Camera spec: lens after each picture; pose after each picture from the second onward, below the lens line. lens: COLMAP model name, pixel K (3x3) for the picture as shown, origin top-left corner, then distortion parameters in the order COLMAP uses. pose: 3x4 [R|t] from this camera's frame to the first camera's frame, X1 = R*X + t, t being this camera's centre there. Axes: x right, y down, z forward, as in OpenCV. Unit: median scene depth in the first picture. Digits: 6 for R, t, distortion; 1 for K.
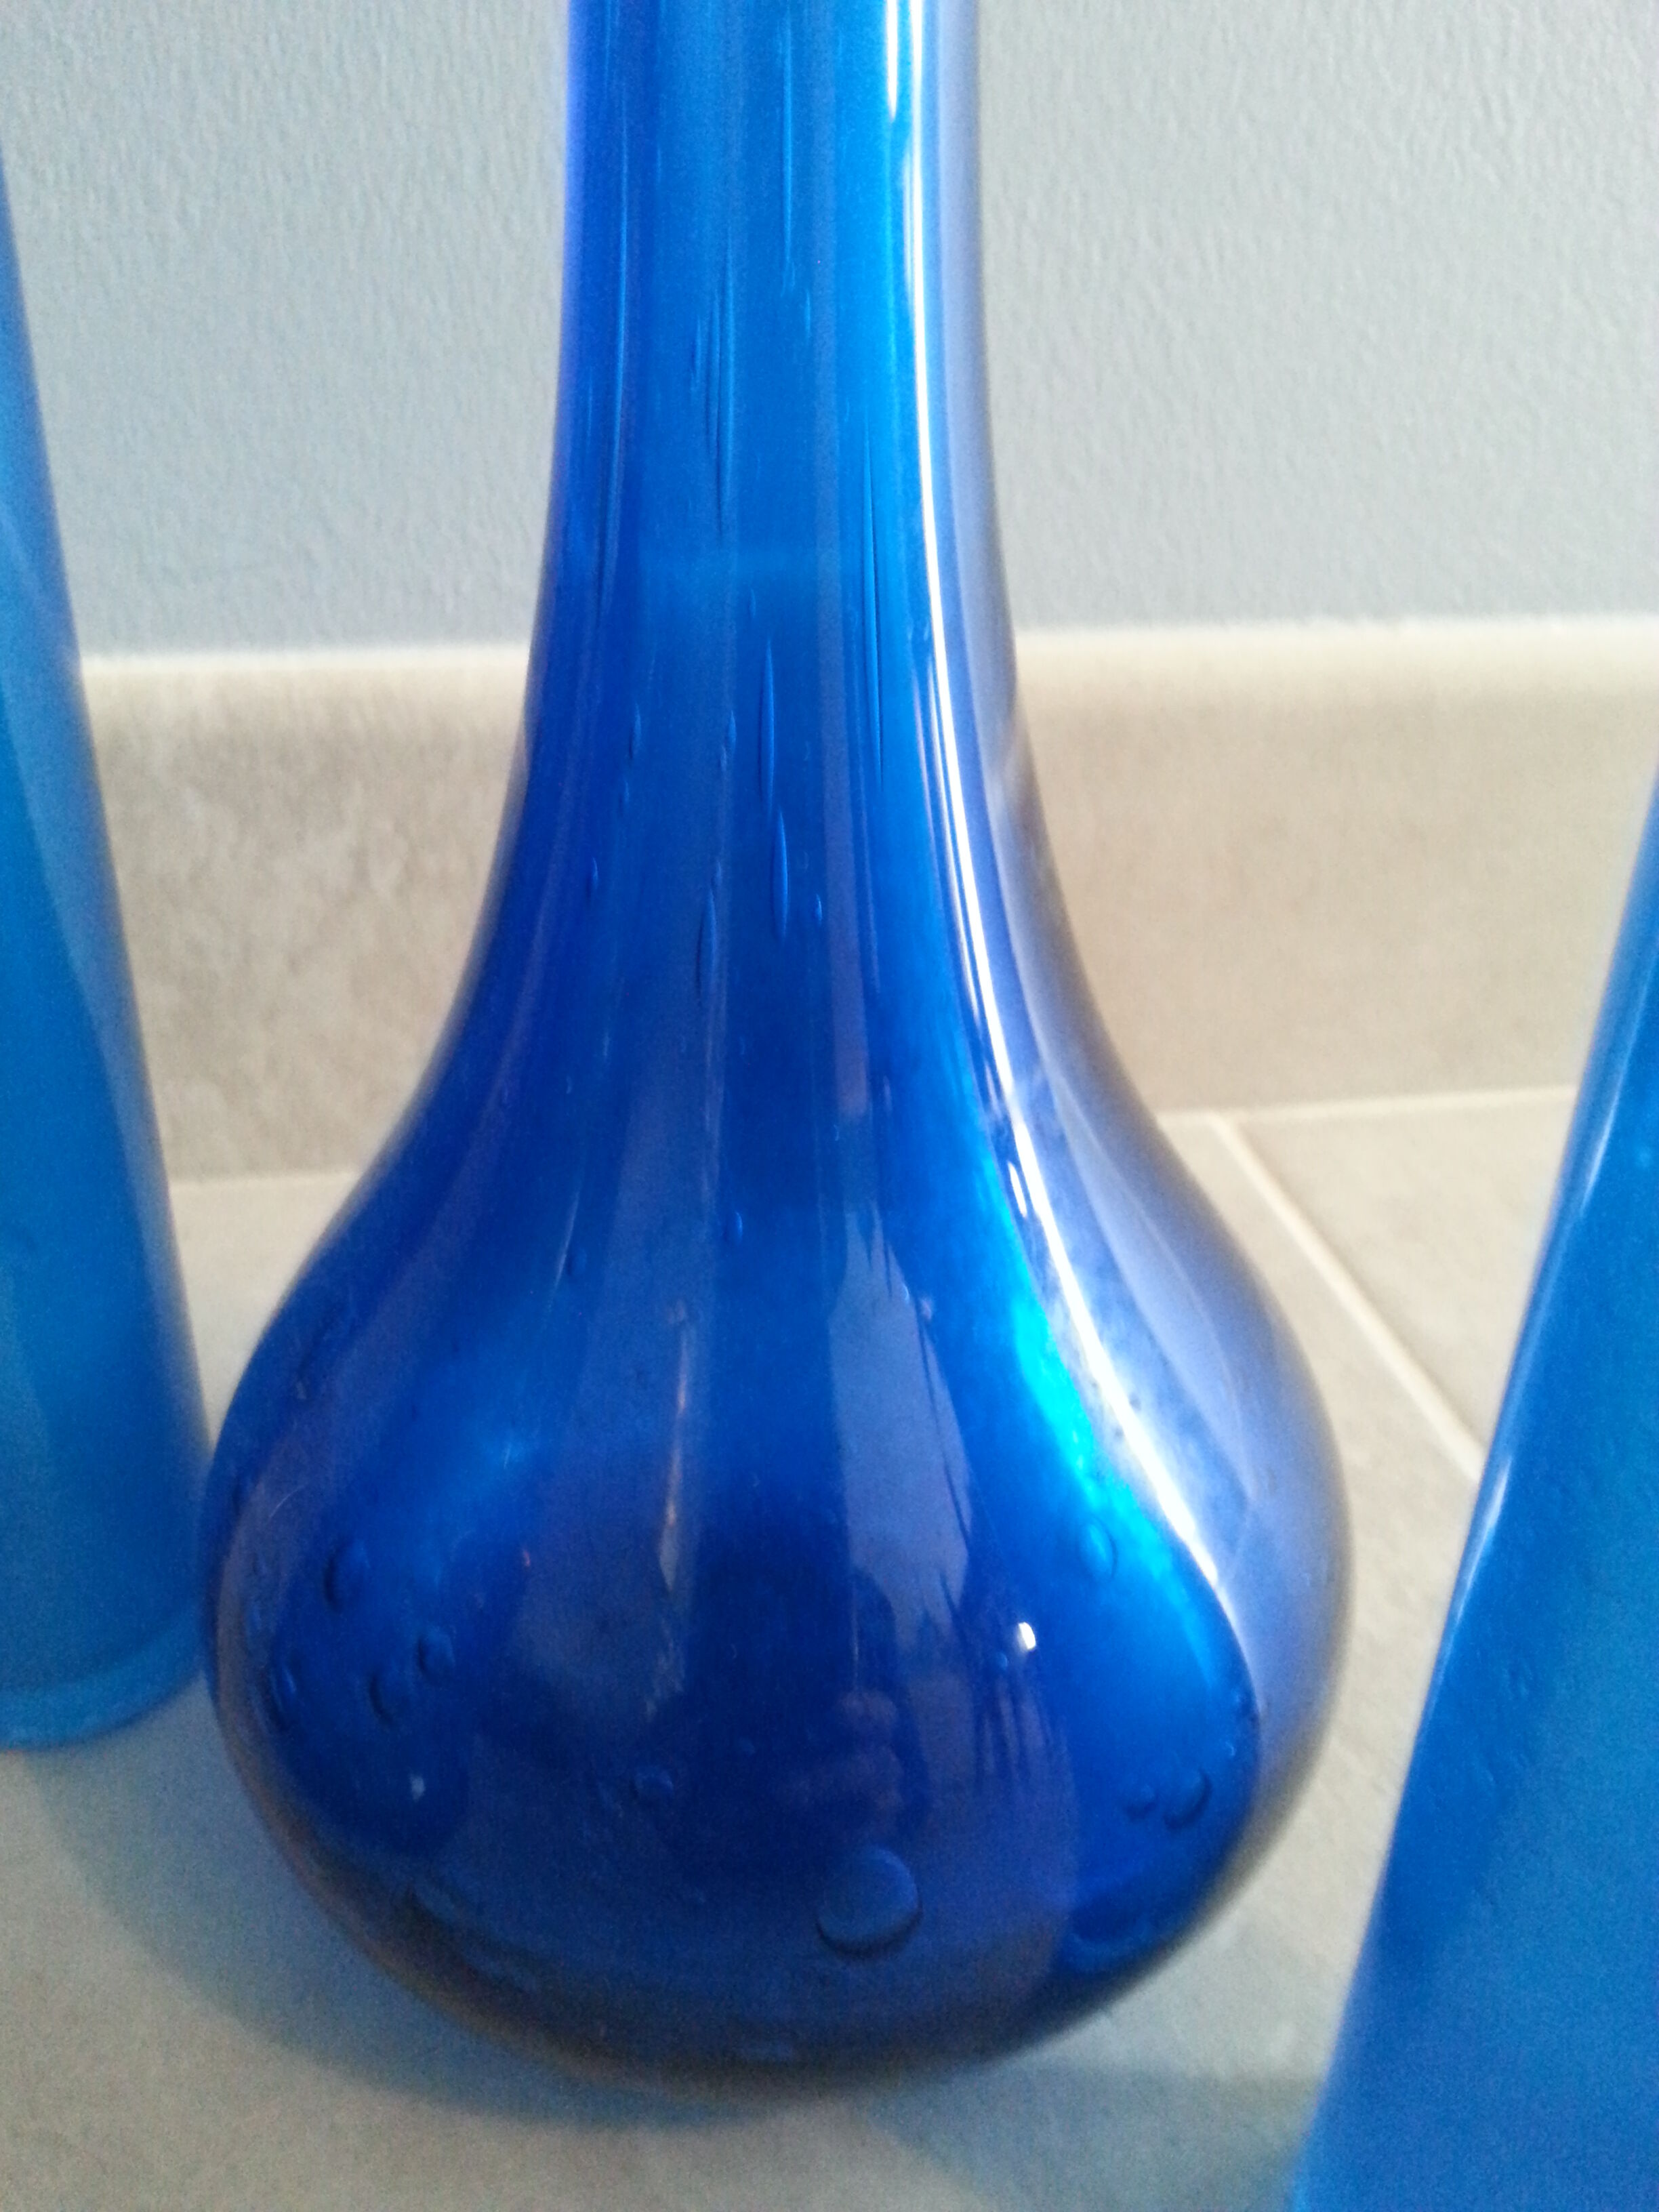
lens RADIAL K [[1815.3, 0, 843.1], [0, 1815.3, 1093.9], [0, 0, 1]] dist [0.020126, -0.069805]
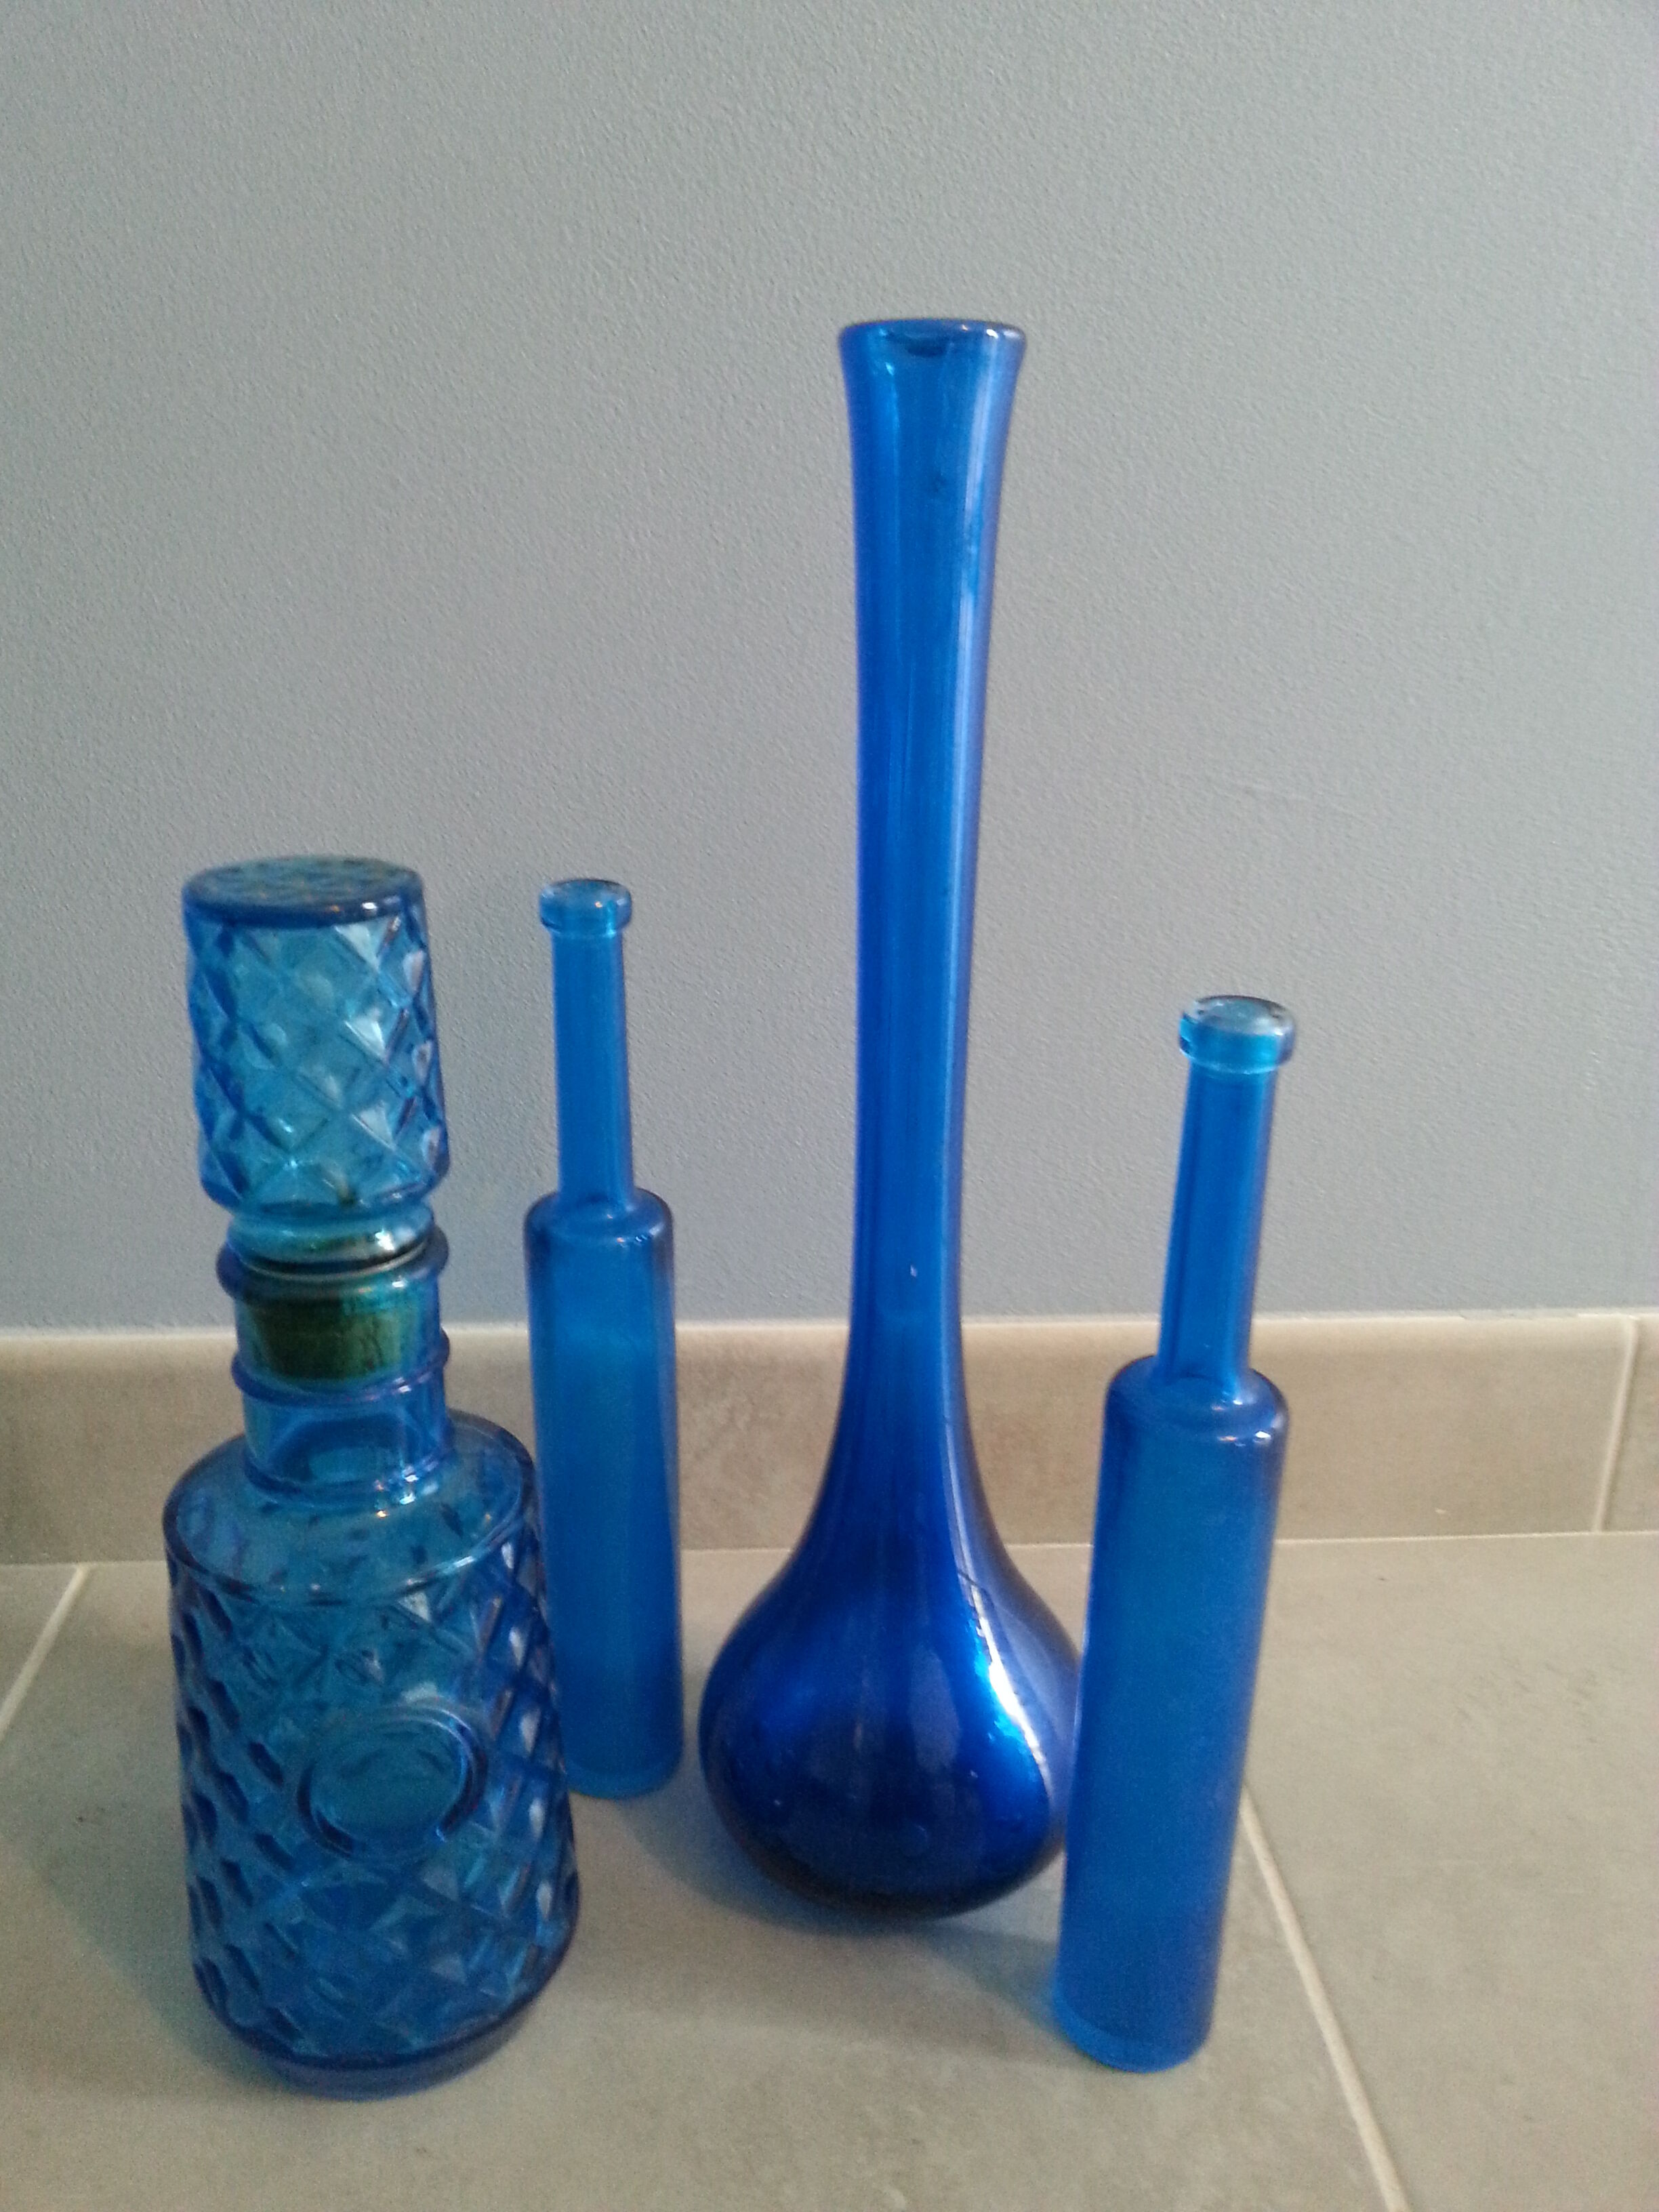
lens RADIAL K [[1815.3, 0, 818.3], [0, 1815.3, 1103.8], [0, 0, 1]] dist [0.020126, -0.069805]
pose [[0.991213, 0.032719, -0.128162, 0.110408], [-0.047630, 0.992215, -0.115067, -0.260065], [0.123399, 0.120160, 0.985055, -1.233176]]
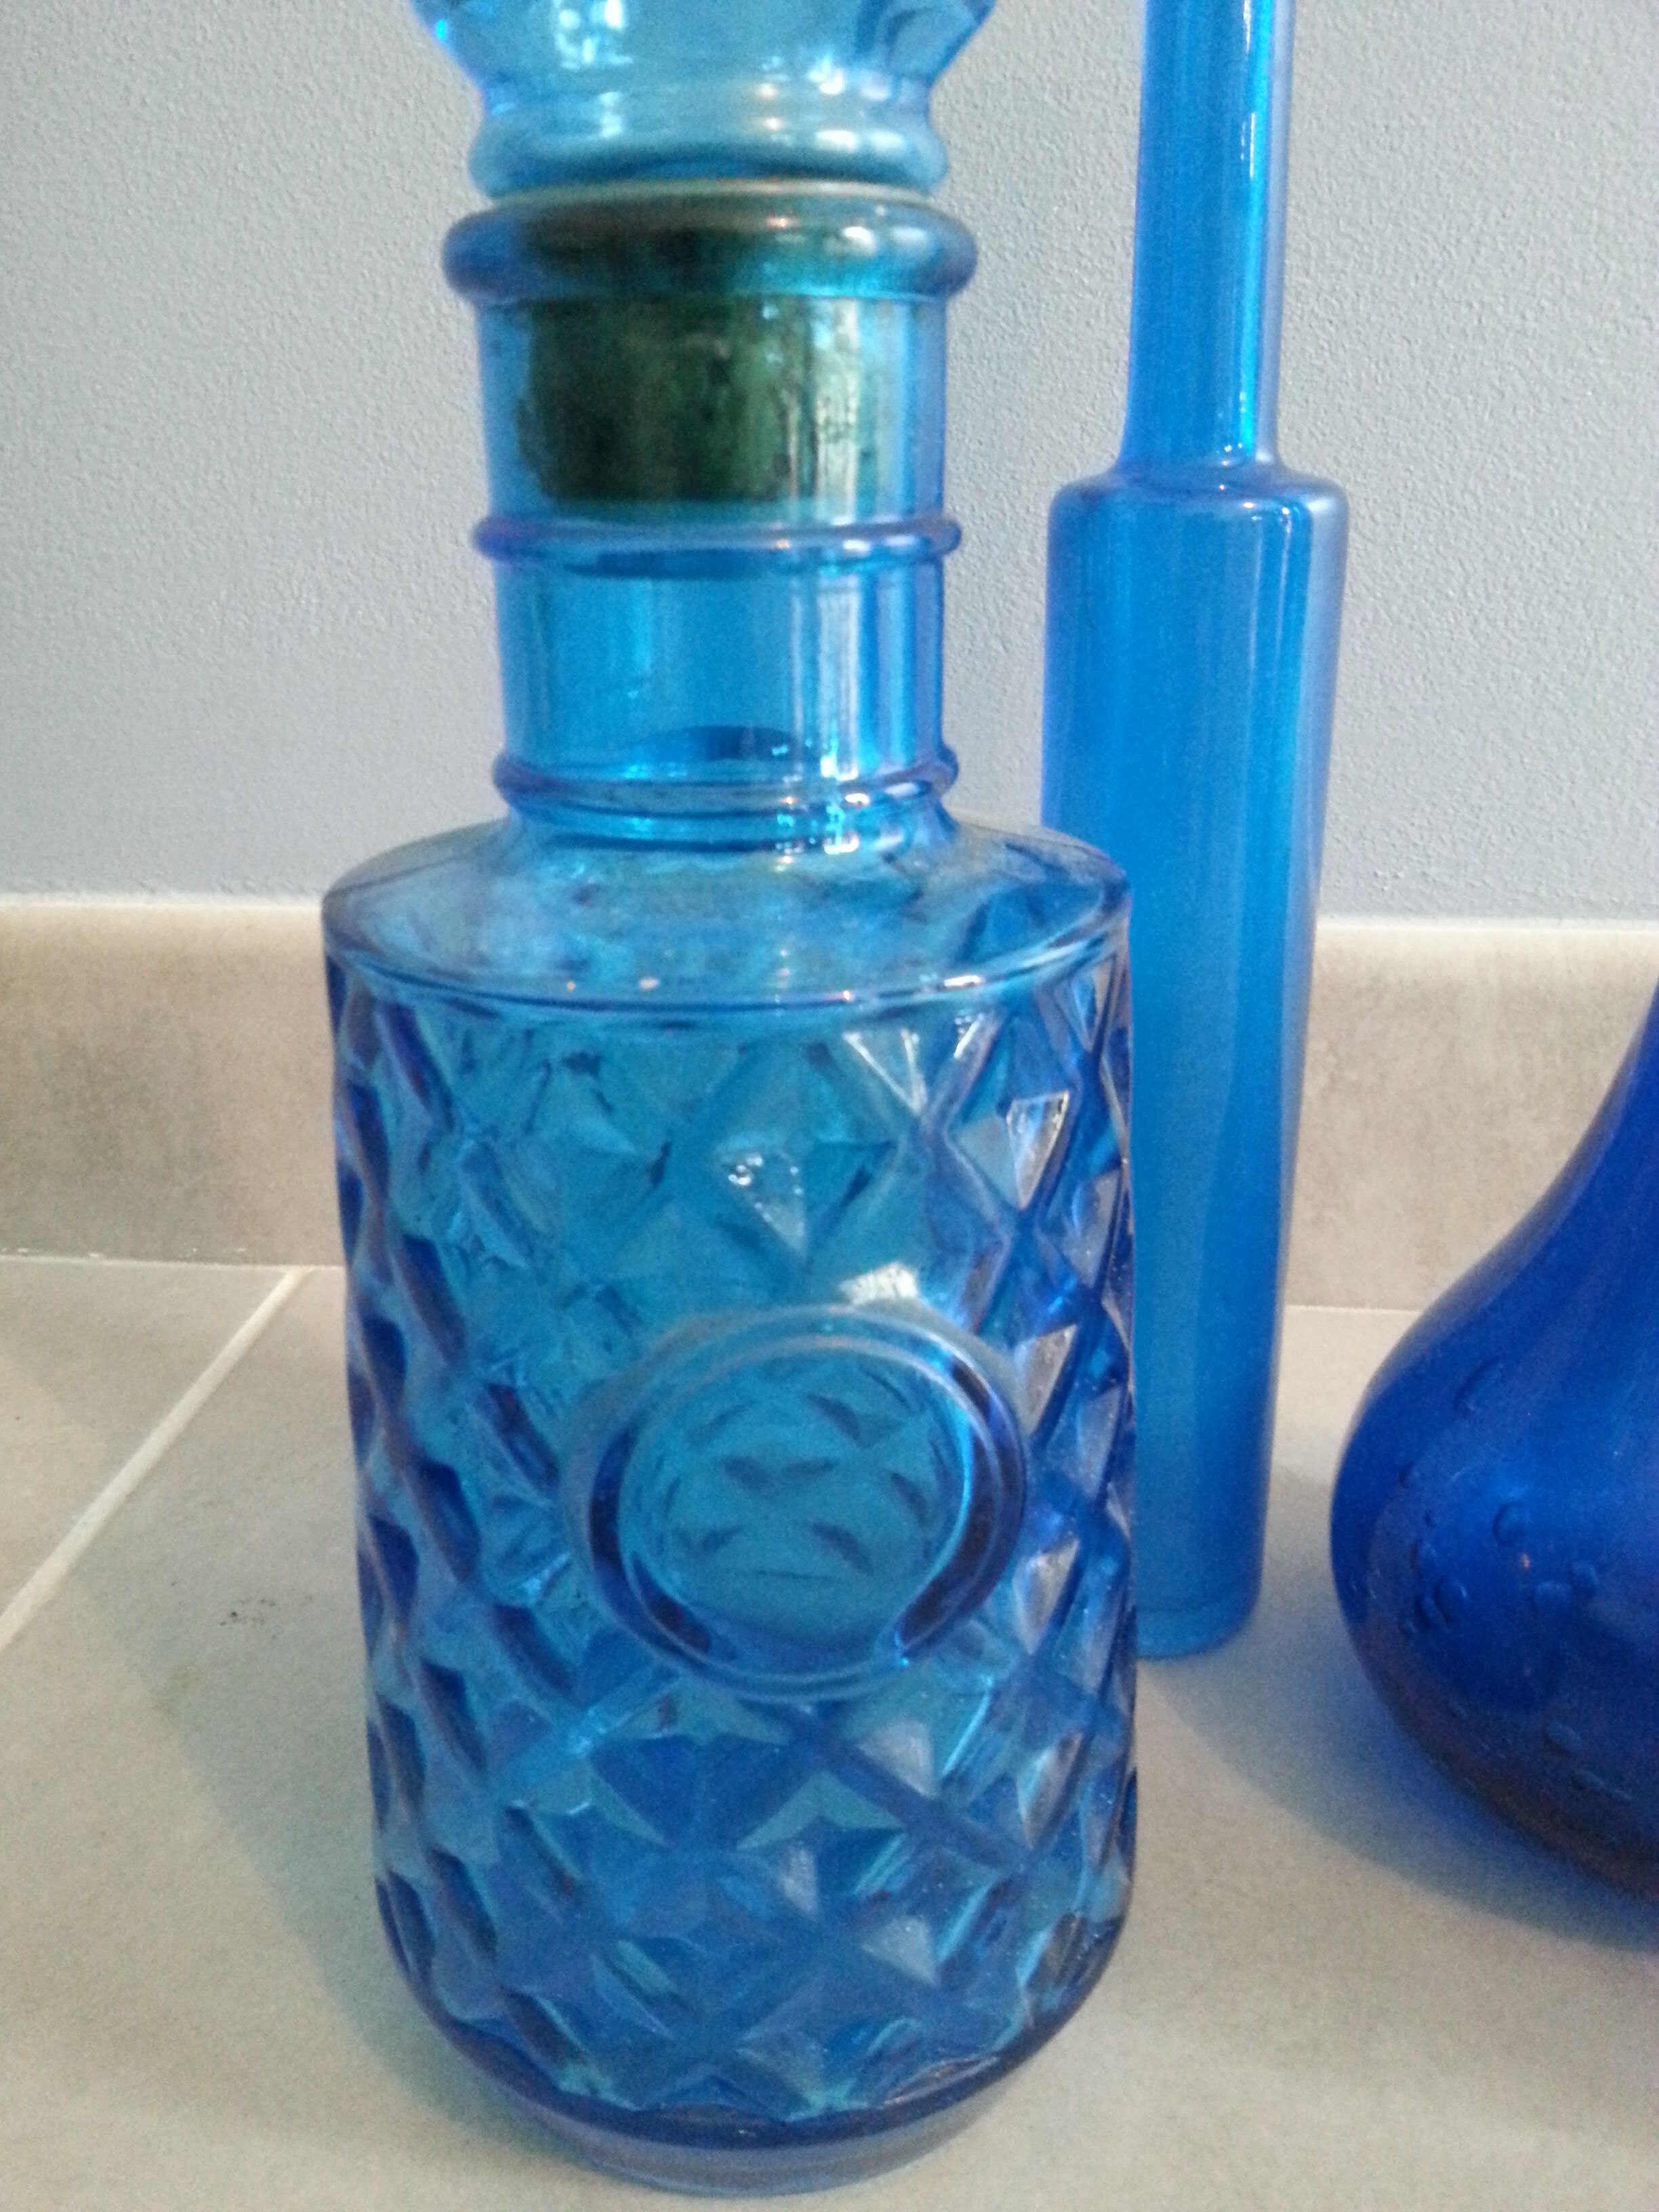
lens RADIAL K [[1815.3, 0, 825.7], [0, 1815.3, 1097.9], [0, 0, 1]] dist [0.020126, -0.069805]
pose [[0.955654, 0.069946, -0.286065, -0.222092], [-0.098452, 0.991376, -0.086493, 0.043108], [0.277548, 0.110821, 0.954299, -0.381737]]
